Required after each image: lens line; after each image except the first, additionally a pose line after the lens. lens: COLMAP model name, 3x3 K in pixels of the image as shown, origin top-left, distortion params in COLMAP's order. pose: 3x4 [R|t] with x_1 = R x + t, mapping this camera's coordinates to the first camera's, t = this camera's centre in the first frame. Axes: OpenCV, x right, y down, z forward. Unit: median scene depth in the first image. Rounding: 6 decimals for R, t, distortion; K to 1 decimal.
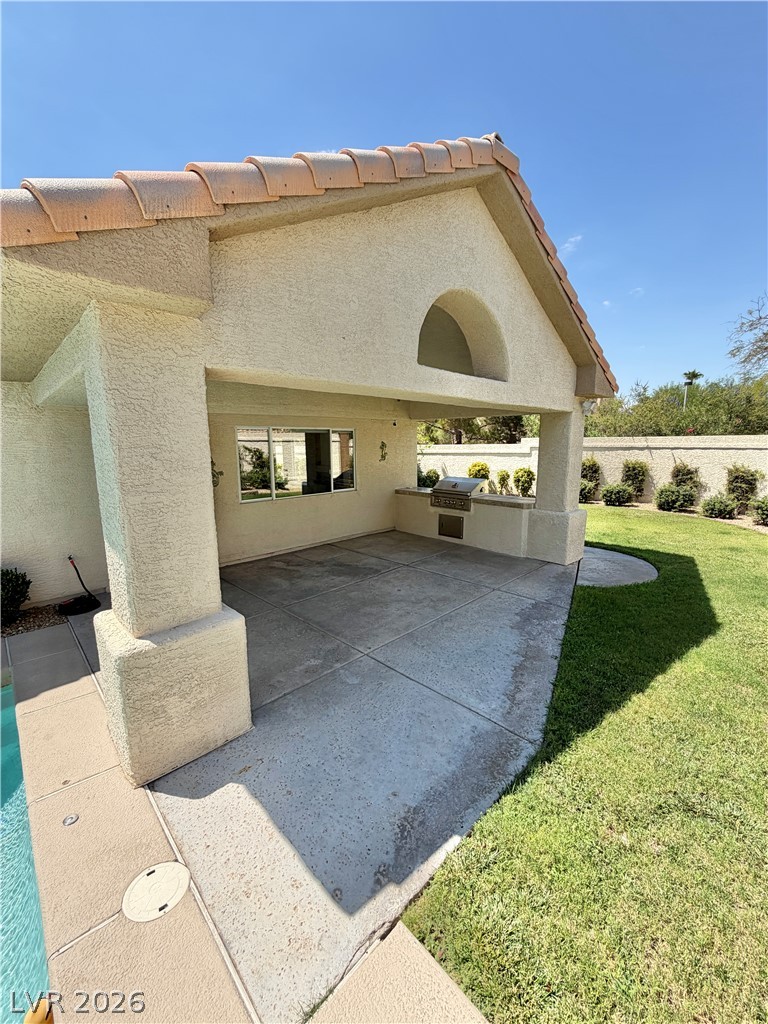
lens RADIAL K [[409.6, 0, 385.9], [0, 409.6, 514.4], [0, 0, 1]] dist [-0.001642, 0.001408]
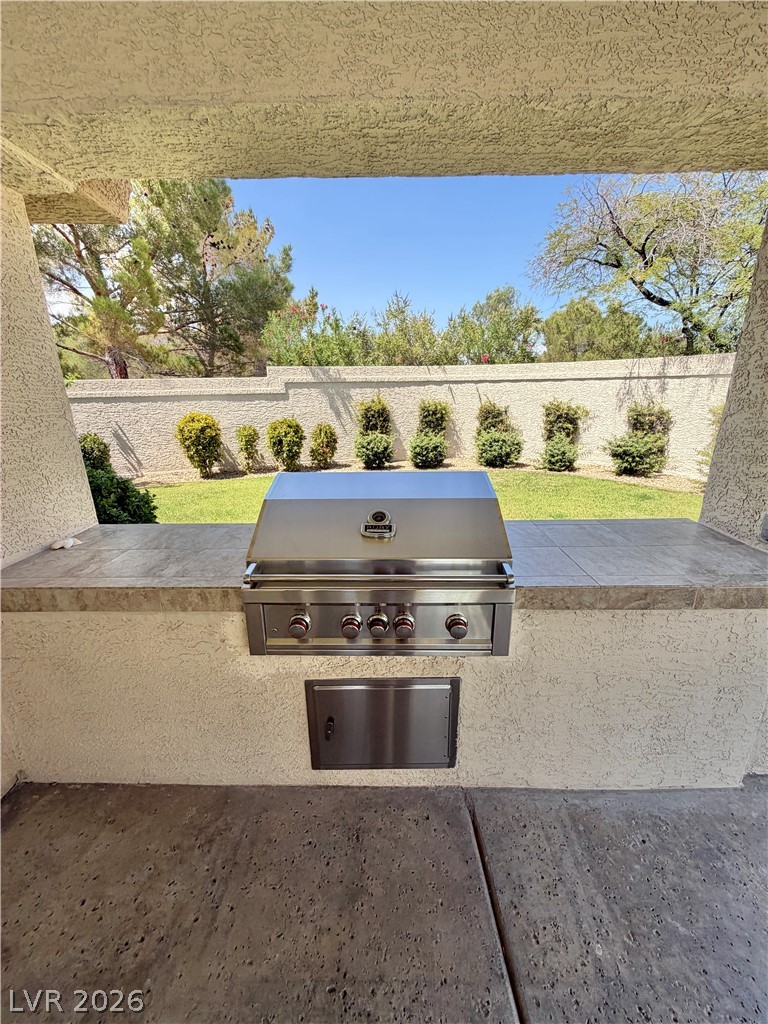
lens RADIAL K [[409.6, 0, 385.2], [0, 409.6, 512.0], [0, 0, 1]] dist [-0.001642, 0.001408]
pose [[0.708792, -0.206159, 0.674620, 0.030012], [0.132268, 0.978220, 0.159969, -0.071697], [-0.692907, -0.024154, 0.720623, 0.582108]]
